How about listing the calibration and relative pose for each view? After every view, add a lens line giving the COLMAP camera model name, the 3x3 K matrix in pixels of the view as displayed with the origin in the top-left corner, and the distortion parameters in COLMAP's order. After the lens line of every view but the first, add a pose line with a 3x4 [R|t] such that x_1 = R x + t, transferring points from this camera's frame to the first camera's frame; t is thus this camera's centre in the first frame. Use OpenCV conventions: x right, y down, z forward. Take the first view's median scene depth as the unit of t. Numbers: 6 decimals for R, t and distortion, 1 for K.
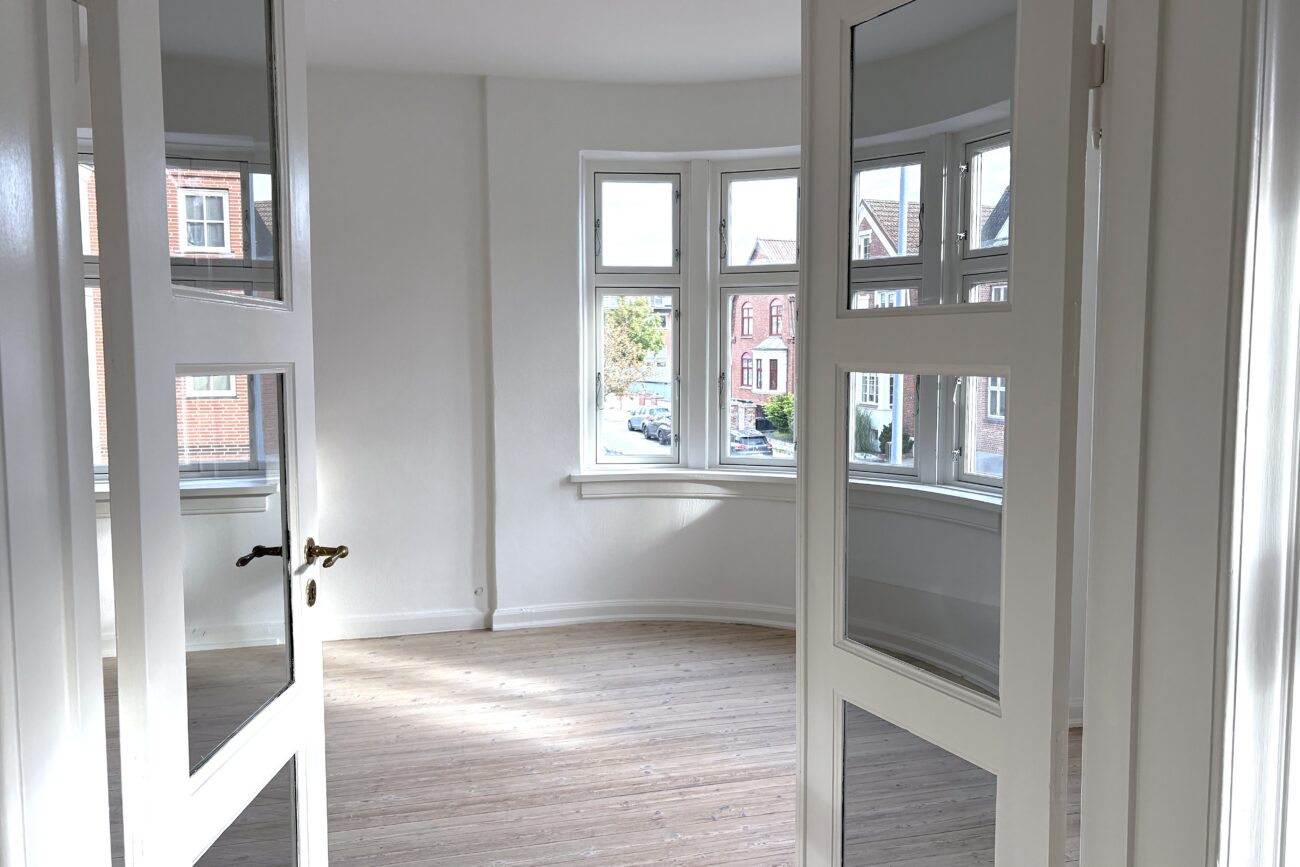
lens RADIAL K [[1038.6, 0, 687.9], [0, 1038.6, 435.0], [0, 0, 1]] dist [0.002023, -0.002358]
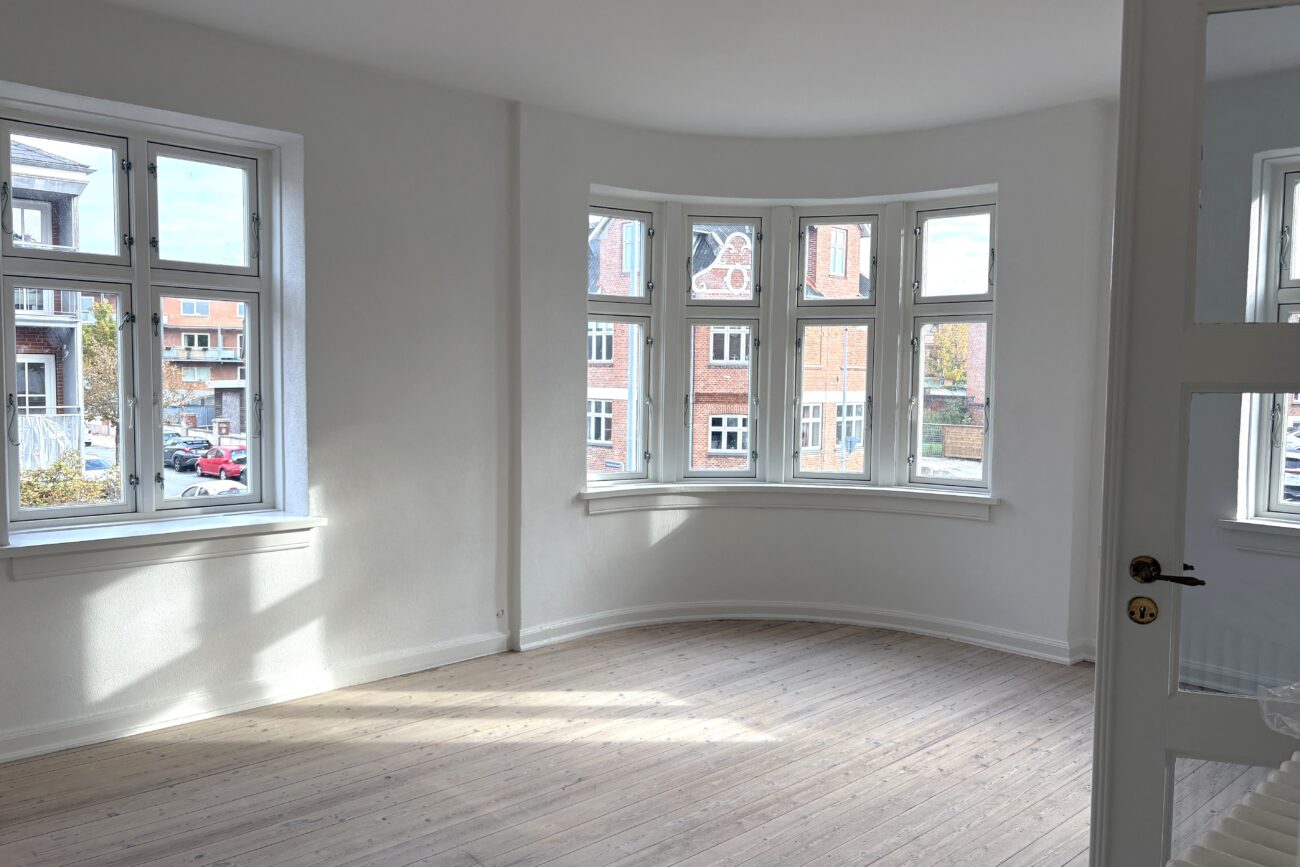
lens RADIAL K [[984.0, 0, 643.6], [0, 984.0, 435.2], [0, 0, 1]] dist [0.024672, -0.008811]
pose [[0.890532, -0.016598, 0.454618, -0.519288], [0.025701, 0.999574, -0.013851, -0.004034], [-0.454194, 0.024019, 0.890579, 0.094749]]
